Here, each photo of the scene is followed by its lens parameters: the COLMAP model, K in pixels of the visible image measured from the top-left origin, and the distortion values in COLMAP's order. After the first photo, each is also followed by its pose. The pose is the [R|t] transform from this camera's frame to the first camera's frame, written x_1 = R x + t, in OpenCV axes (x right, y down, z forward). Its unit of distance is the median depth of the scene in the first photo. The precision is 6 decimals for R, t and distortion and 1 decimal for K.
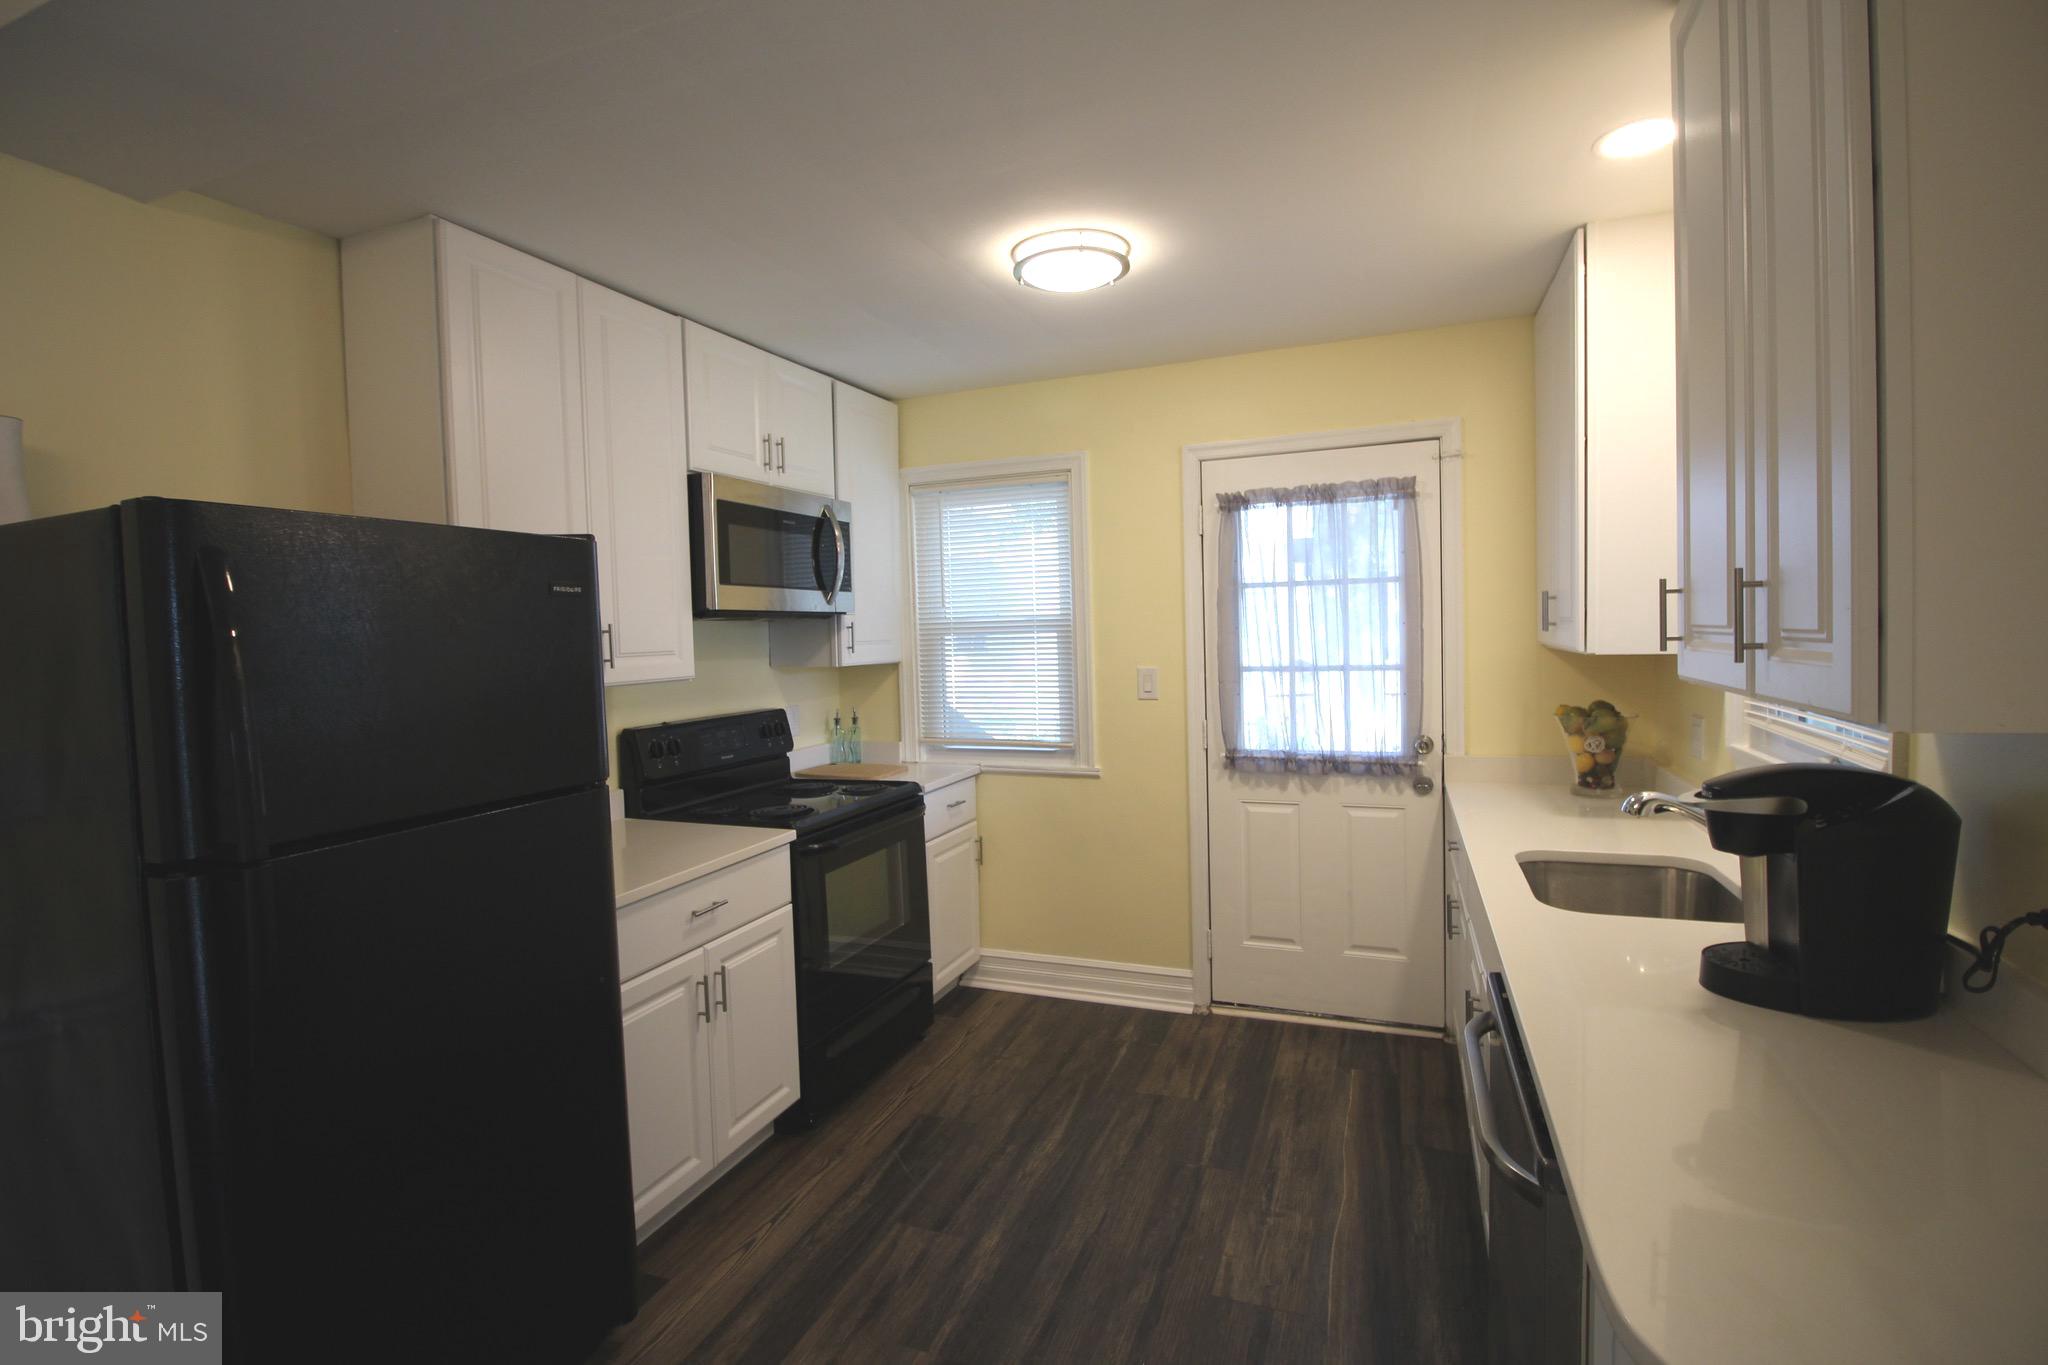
lens RADIAL K [[954.2, 0, 1037.8], [0, 954.2, 661.0], [0, 0, 1]] dist [0.002465, -0.013253]
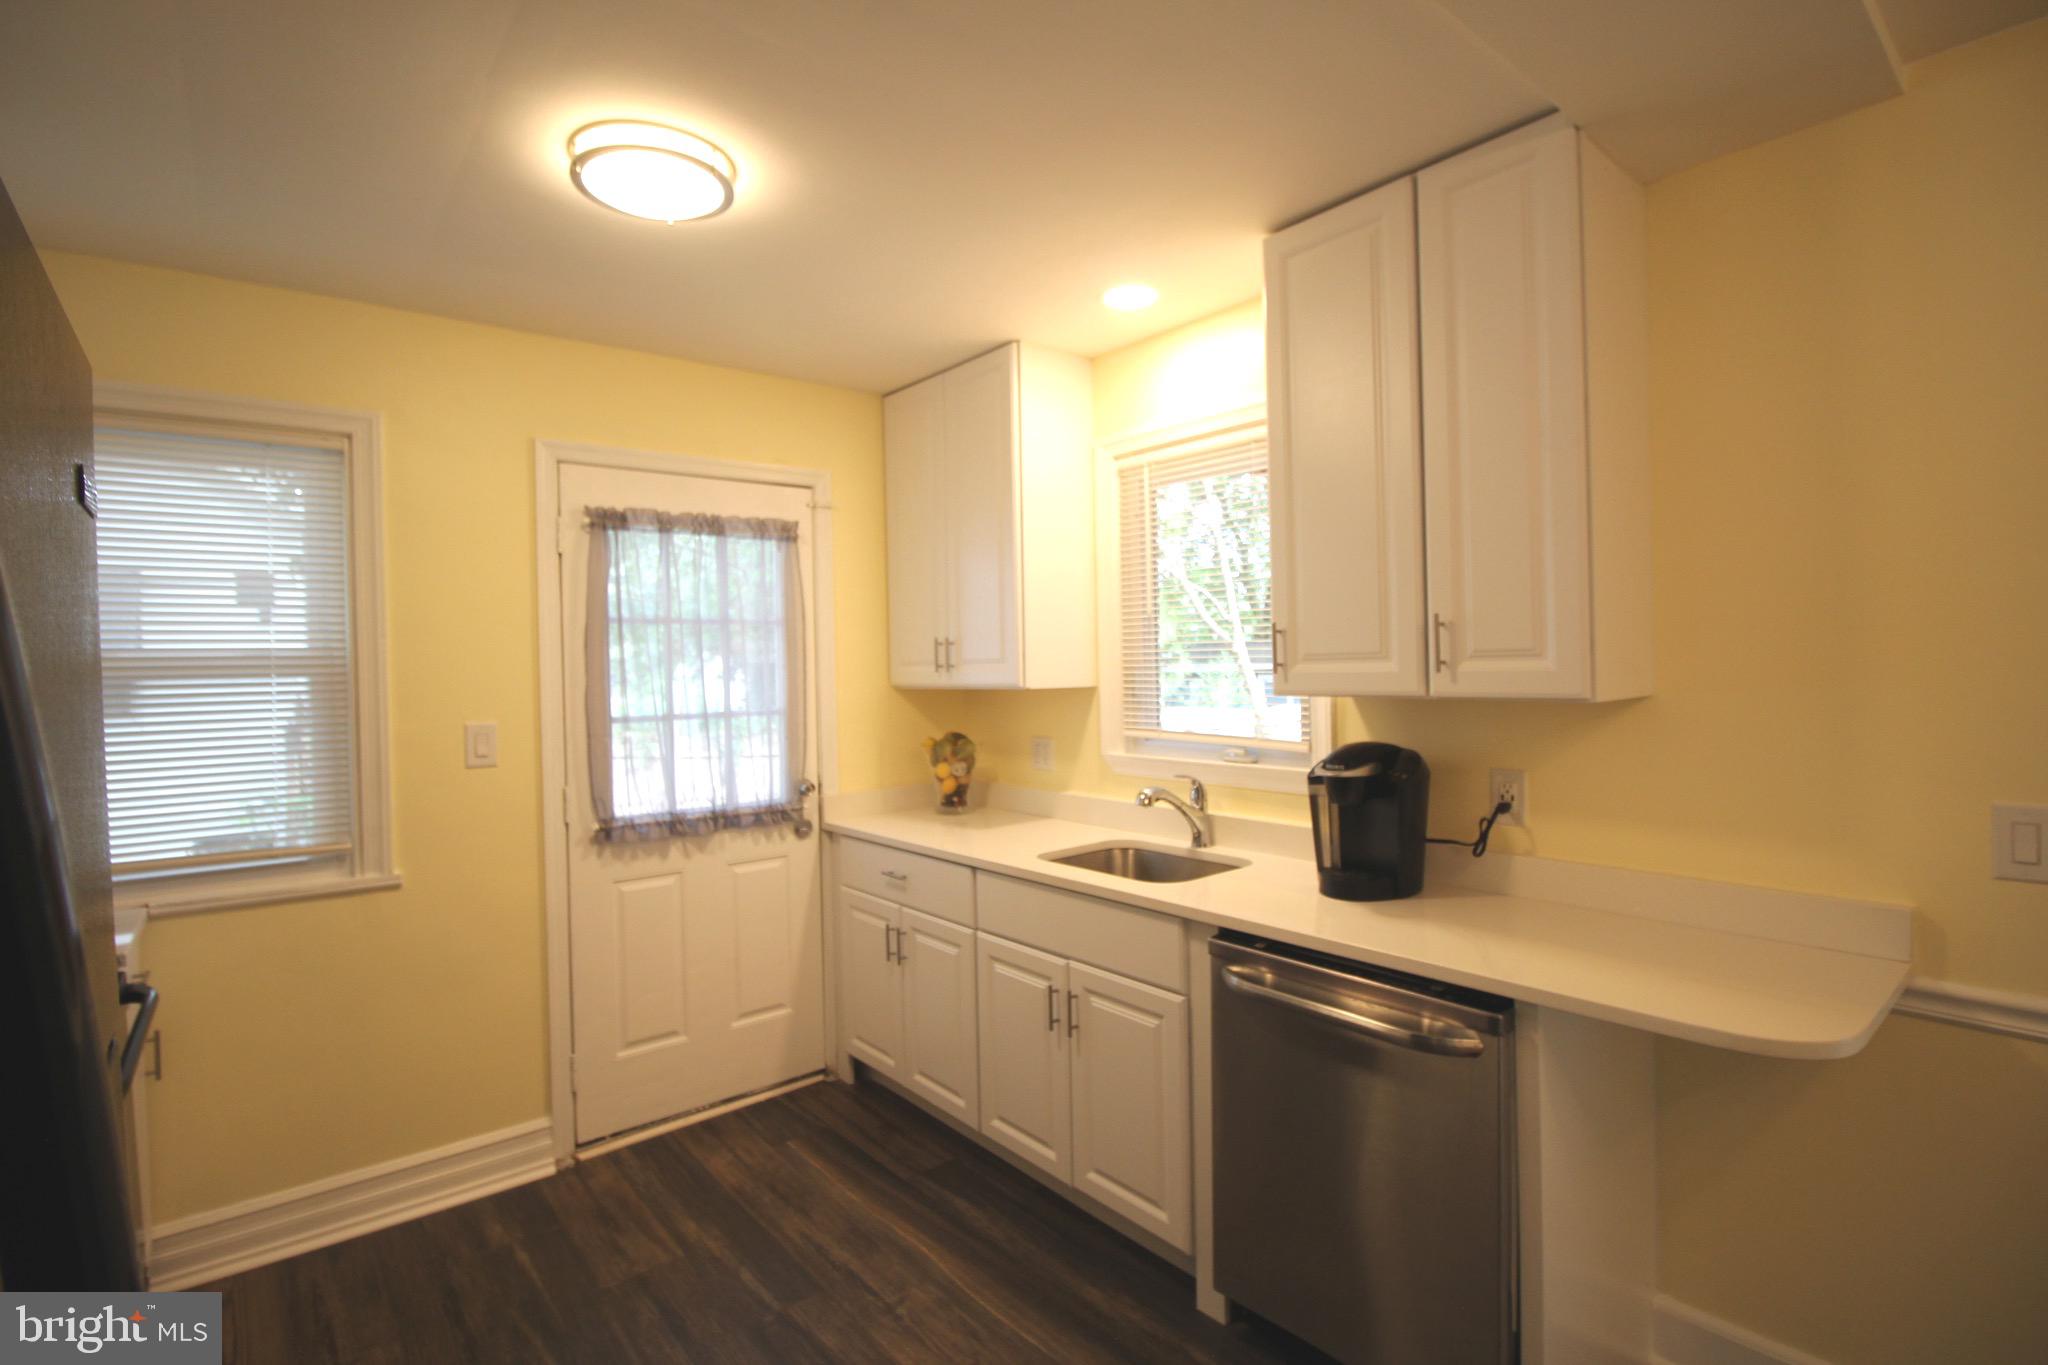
lens RADIAL K [[954.2, 0, 1037.8], [0, 954.2, 661.0], [0, 0, 1]] dist [0.002465, -0.013253]
pose [[0.488184, 0.019379, 0.872525, -0.346896], [0.039531, 0.998236, -0.044289, 0.008826], [-0.871845, 0.056113, 0.486557, 0.285161]]
